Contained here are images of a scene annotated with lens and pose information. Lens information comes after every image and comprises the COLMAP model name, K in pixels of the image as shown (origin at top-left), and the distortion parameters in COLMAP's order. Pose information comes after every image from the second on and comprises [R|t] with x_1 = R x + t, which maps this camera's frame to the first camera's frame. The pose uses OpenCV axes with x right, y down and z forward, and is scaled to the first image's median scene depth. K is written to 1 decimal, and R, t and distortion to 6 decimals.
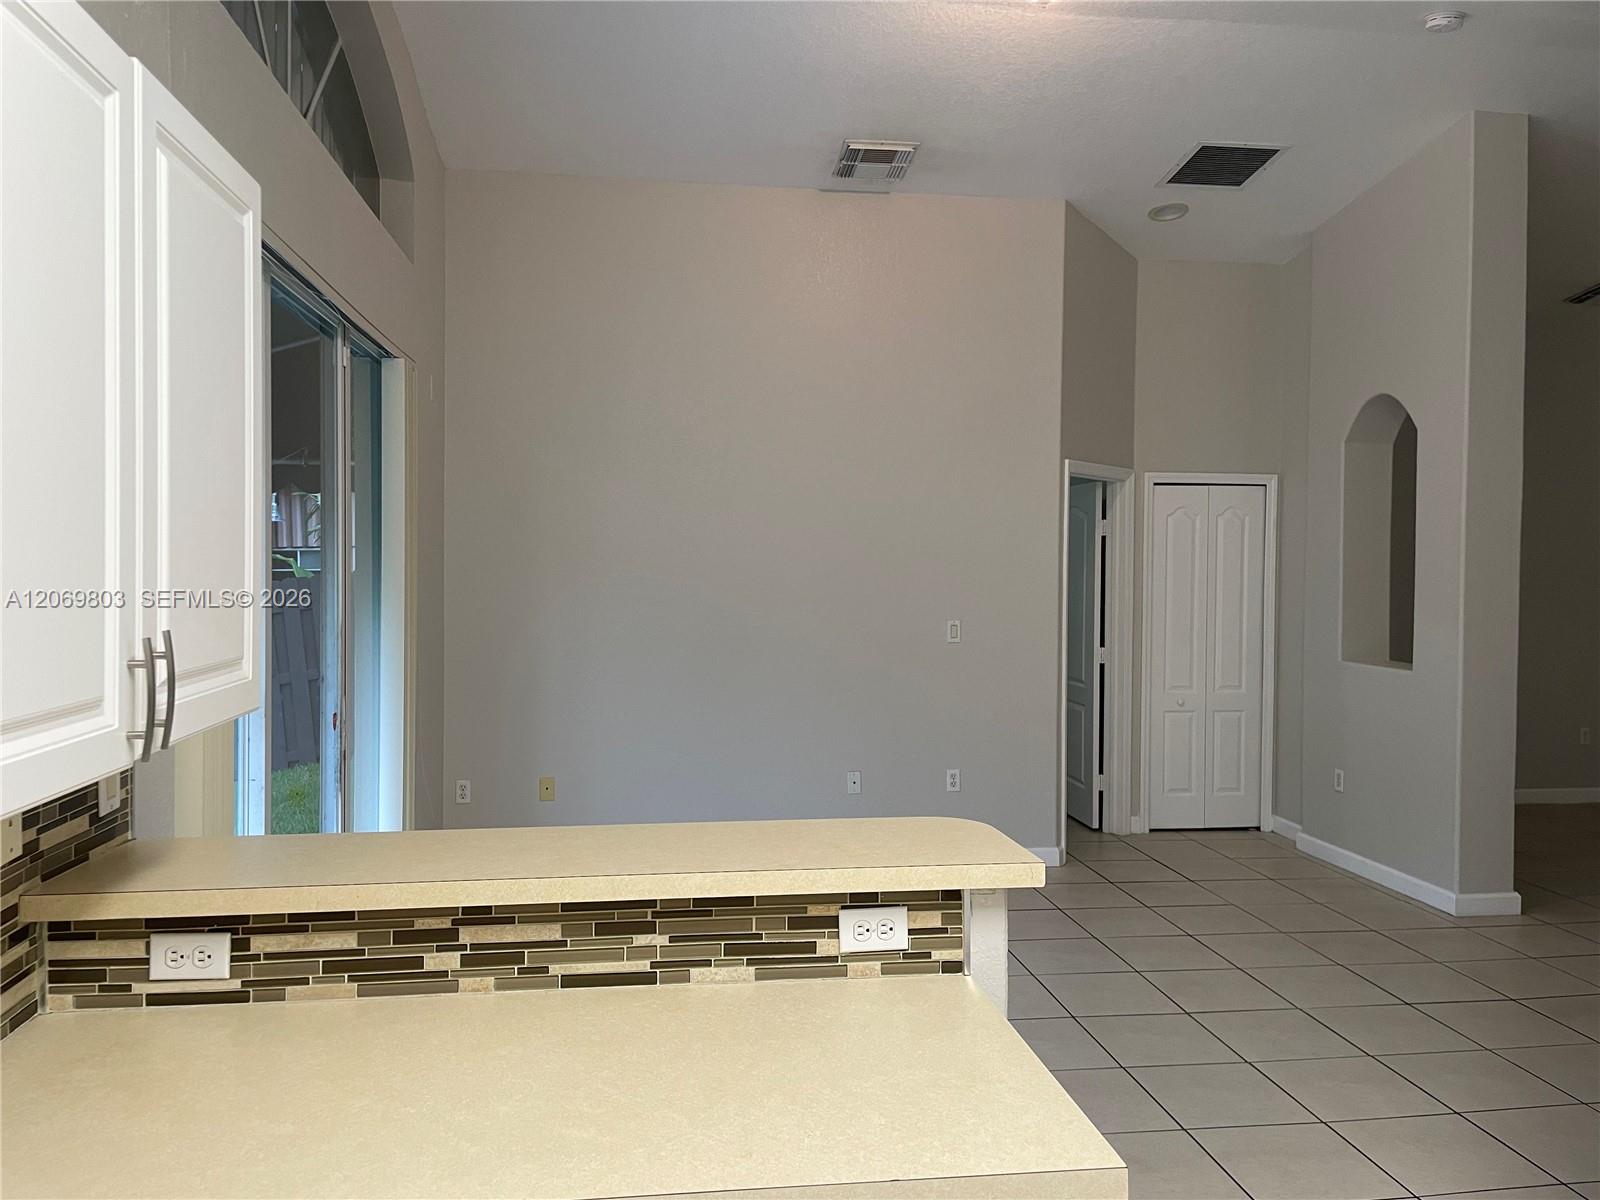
lens RADIAL K [[1224.8, 0, 798.7], [0, 1224.8, 595.8], [0, 0, 1]] dist [0.084383, -0.109764]
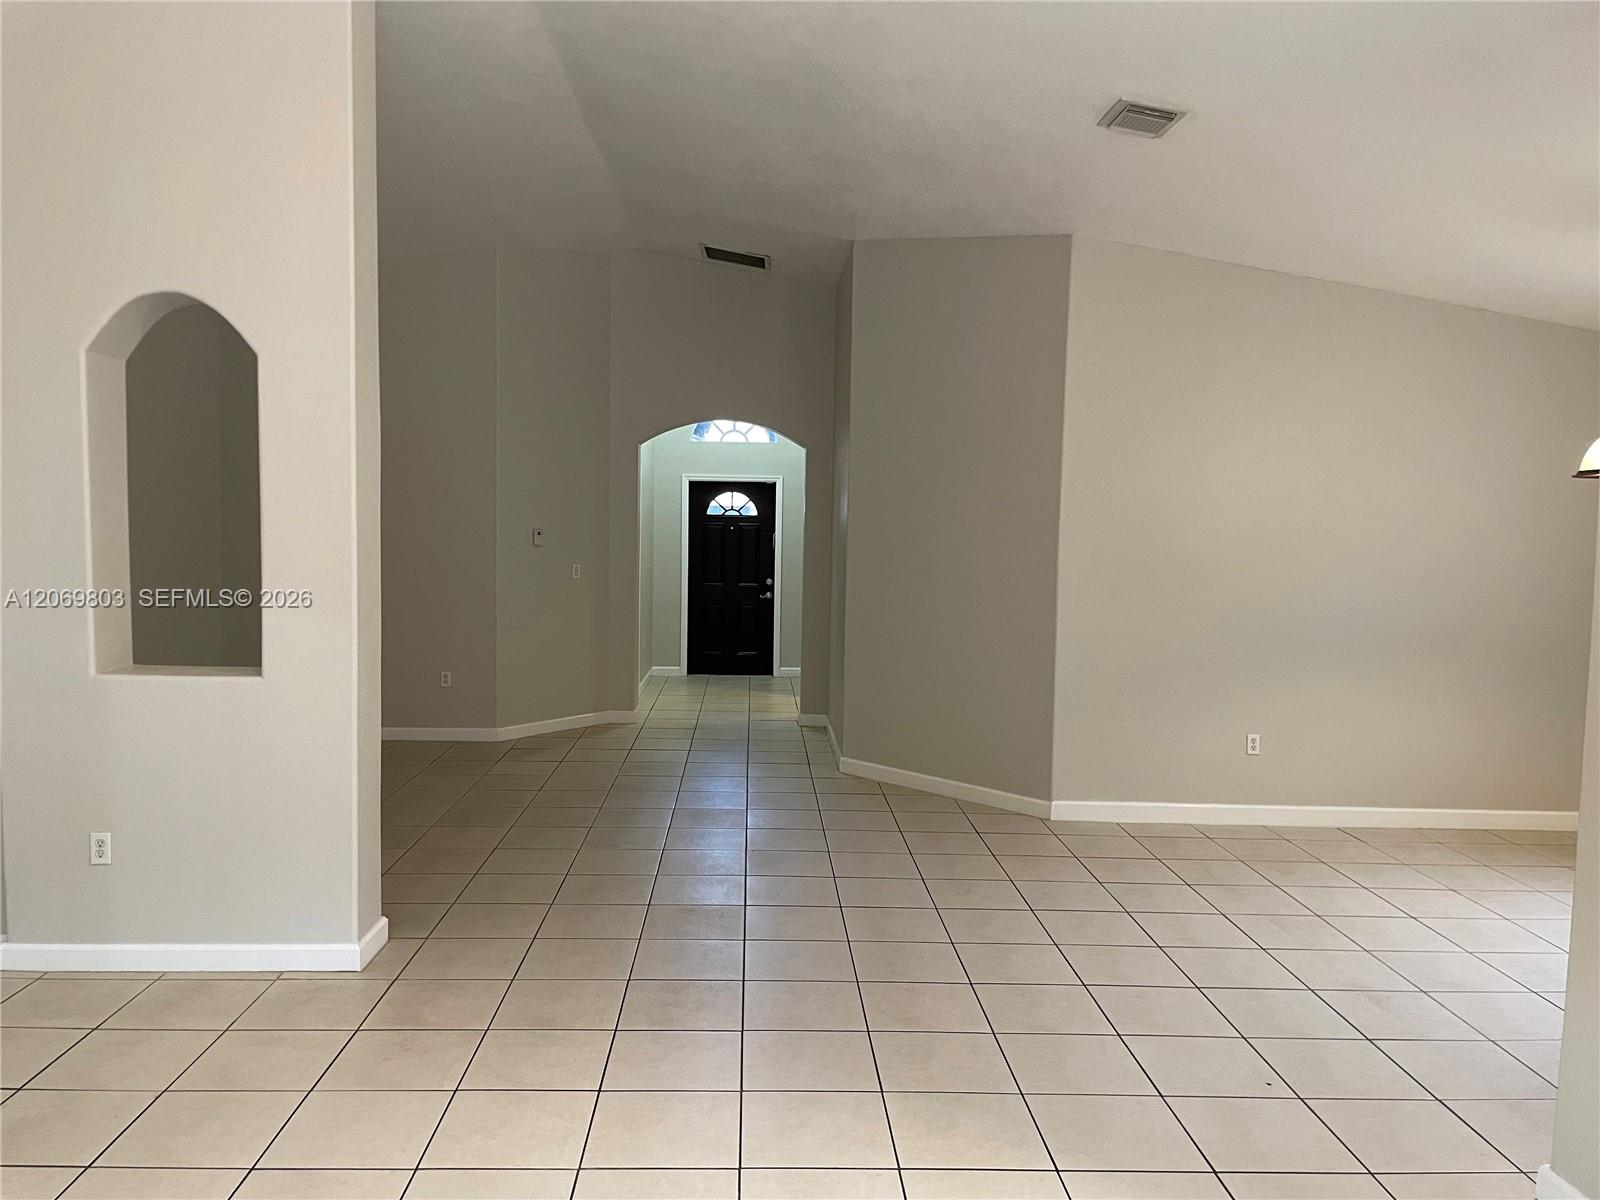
lens RADIAL K [[1224.8, 0, 798.7], [0, 1224.8, 595.8], [0, 0, 1]] dist [0.084383, -0.109764]
pose [[0.110969, -0.075166, 0.990977, -0.182145], [0.009576, 0.997170, 0.074563, -0.035868], [-0.993778, 0.001216, 0.111375, 0.509886]]
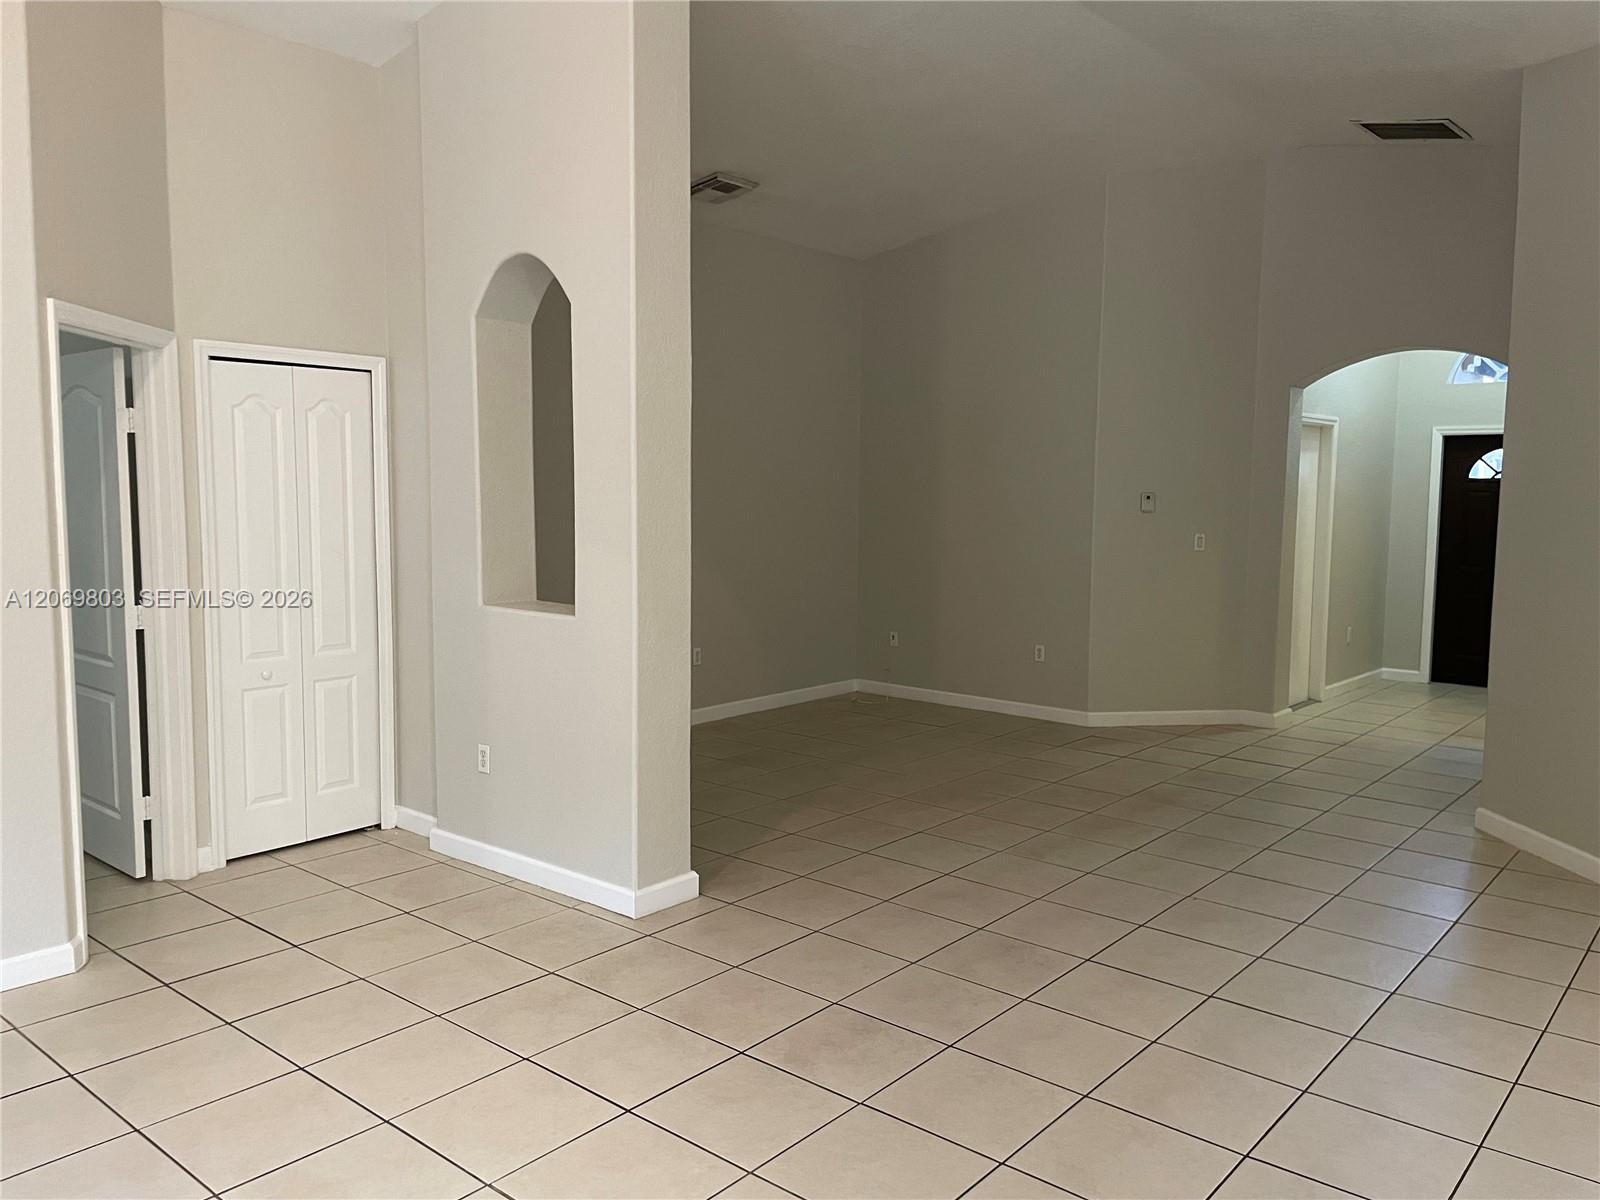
lens RADIAL K [[1224.8, 0, 798.7], [0, 1224.8, 595.8], [0, 0, 1]] dist [0.084383, -0.109764]
pose [[0.753178, -0.061096, 0.654973, 0.080171], [0.015297, 0.997035, 0.075412, -0.007499], [-0.657639, -0.046780, 0.751880, 0.278562]]
